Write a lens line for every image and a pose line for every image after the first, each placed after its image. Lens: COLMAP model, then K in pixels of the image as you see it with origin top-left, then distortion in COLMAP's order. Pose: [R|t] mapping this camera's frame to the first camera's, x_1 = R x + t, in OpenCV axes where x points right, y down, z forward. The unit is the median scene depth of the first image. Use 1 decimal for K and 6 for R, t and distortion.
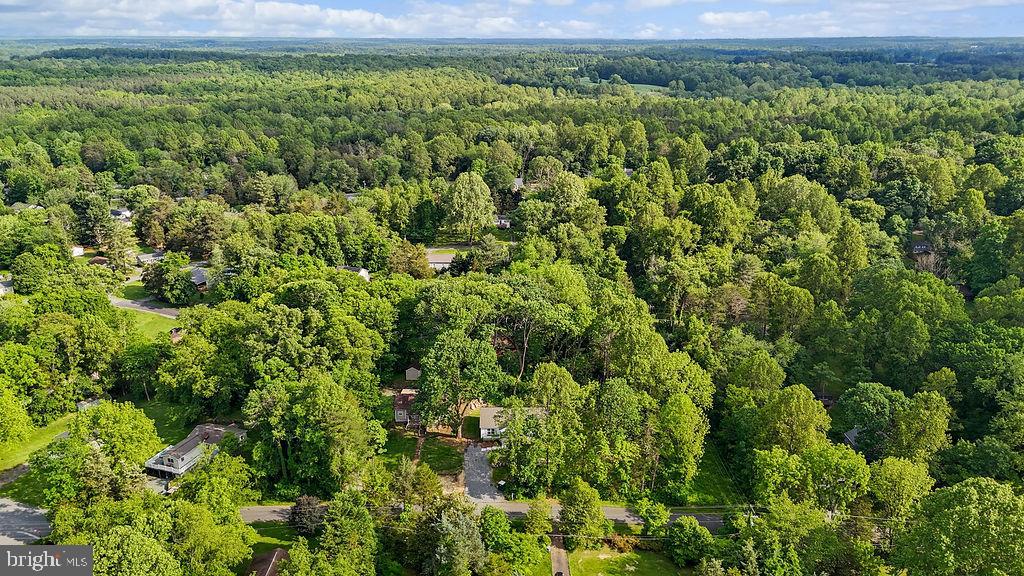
lens RADIAL K [[735.9, 0, 512.6], [0, 735.9, 294.3], [0, 0, 1]] dist [0.089755, -0.123292]
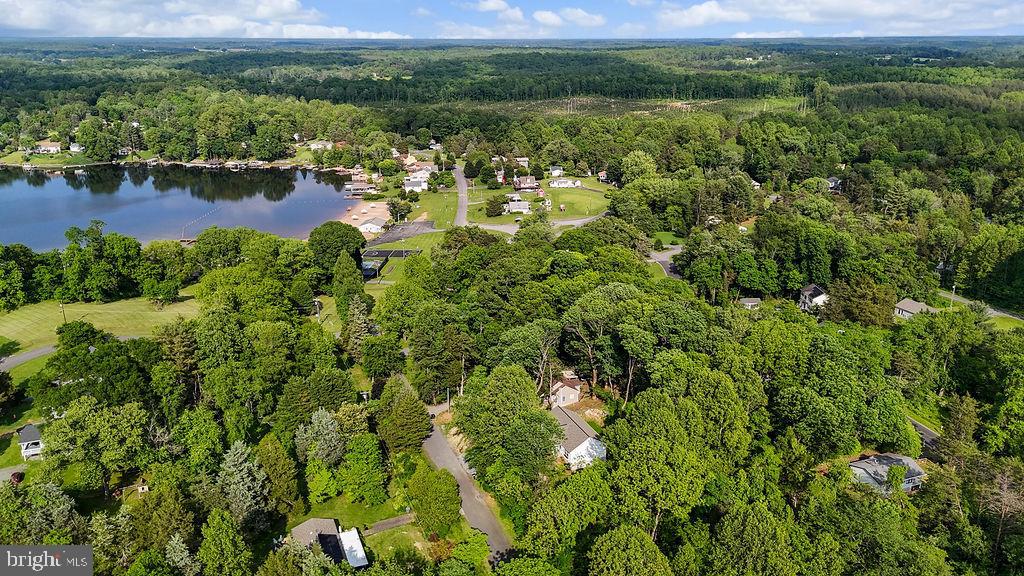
lens RADIAL K [[735.9, 0, 512.6], [0, 735.9, 294.3], [0, 0, 1]] dist [0.089755, -0.123292]
pose [[0.387919, 0.297690, -0.872295, 0.445710], [-0.297029, 0.936291, 0.187438, -0.092527], [0.872521, 0.186386, 0.451628, 0.273526]]
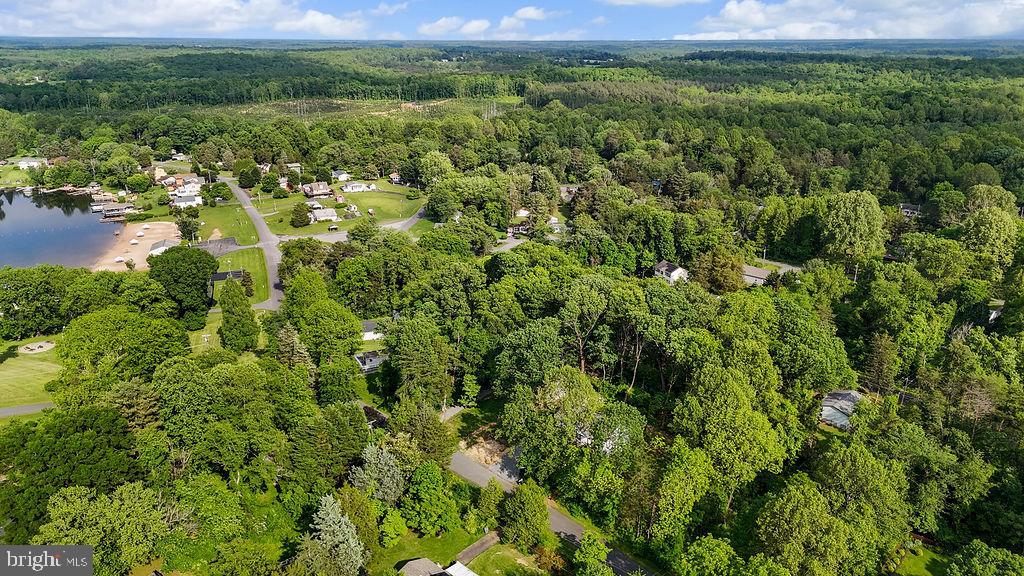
lens RADIAL K [[737.3, 0, 512.0], [0, 737.3, 288.0], [0, 0, 1]] dist [0.084194, -0.121974]
pose [[0.711965, 0.222784, -0.665938, 0.321330], [-0.230132, 0.969991, 0.078465, -0.034806], [0.663435, 0.097389, 0.741869, 0.103387]]
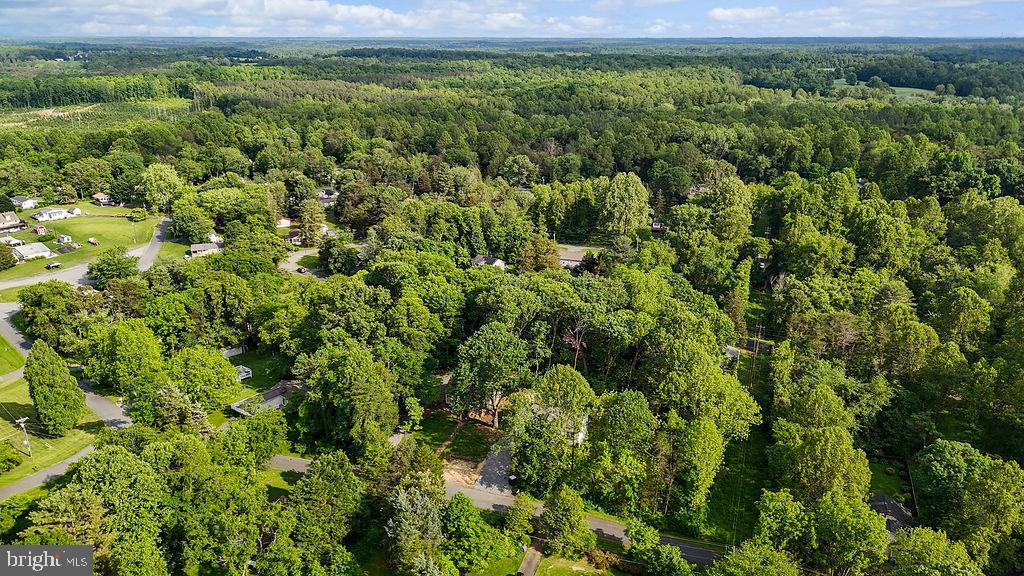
lens RADIAL K [[737.3, 0, 512.0], [0, 737.3, 288.0], [0, 0, 1]] dist [0.084194, -0.121974]
pose [[0.946684, 0.102492, -0.305424, 0.140380], [-0.104823, 0.994452, 0.008804, -0.005579], [0.304632, 0.023681, 0.952176, 0.017037]]
